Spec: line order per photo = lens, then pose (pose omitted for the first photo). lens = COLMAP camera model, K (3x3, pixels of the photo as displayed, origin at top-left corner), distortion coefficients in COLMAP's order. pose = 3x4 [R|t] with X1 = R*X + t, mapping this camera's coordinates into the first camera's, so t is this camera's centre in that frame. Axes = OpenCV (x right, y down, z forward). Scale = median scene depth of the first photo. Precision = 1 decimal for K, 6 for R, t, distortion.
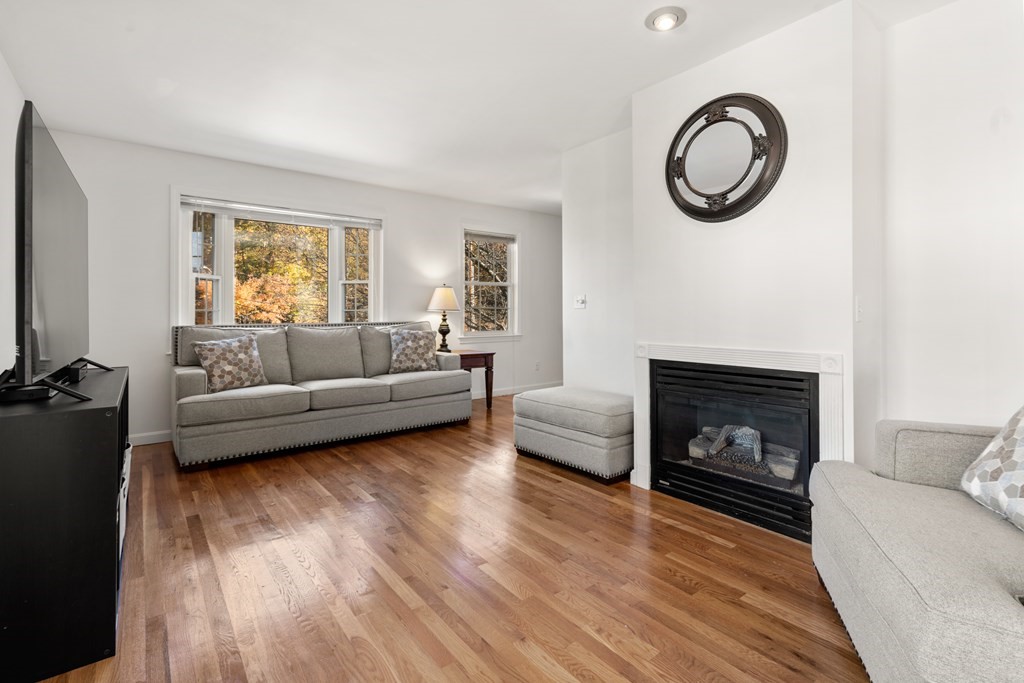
lens RADIAL K [[469.9, 0, 511.3], [0, 469.9, 343.2], [0, 0, 1]] dist [-0.001968, 0.002051]
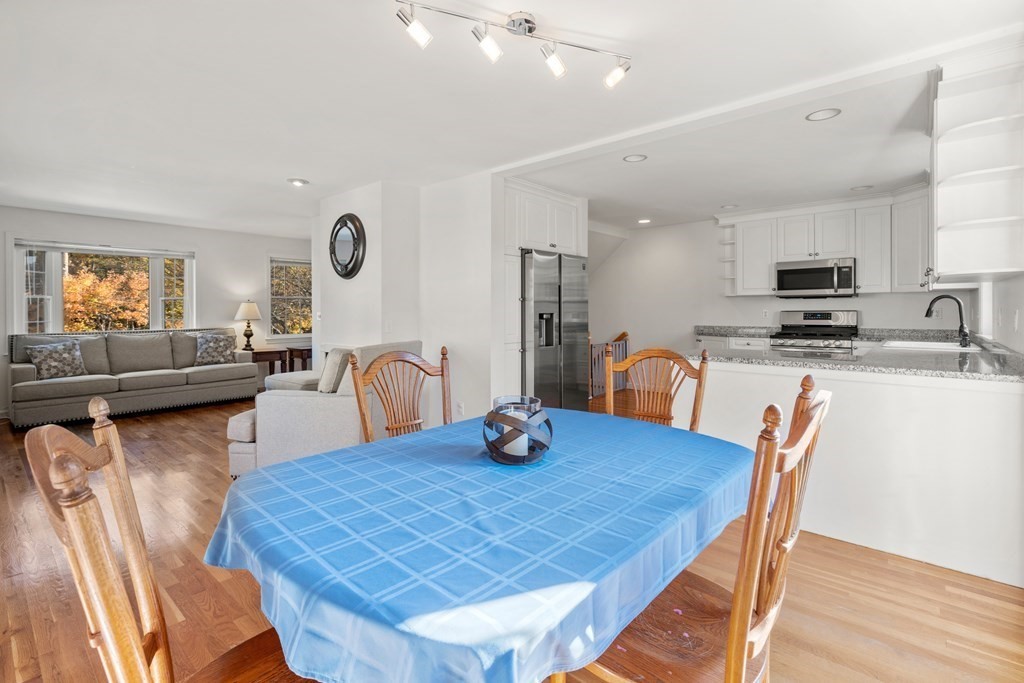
lens RADIAL K [[469.9, 0, 513.1], [0, 469.9, 337.3], [0, 0, 1]] dist [-0.001968, 0.002051]
pose [[0.981567, -0.012495, 0.190709, 0.402356], [0.013351, 0.999906, -0.003206, -0.004227], [-0.190651, 0.005693, 0.981641, -0.545965]]
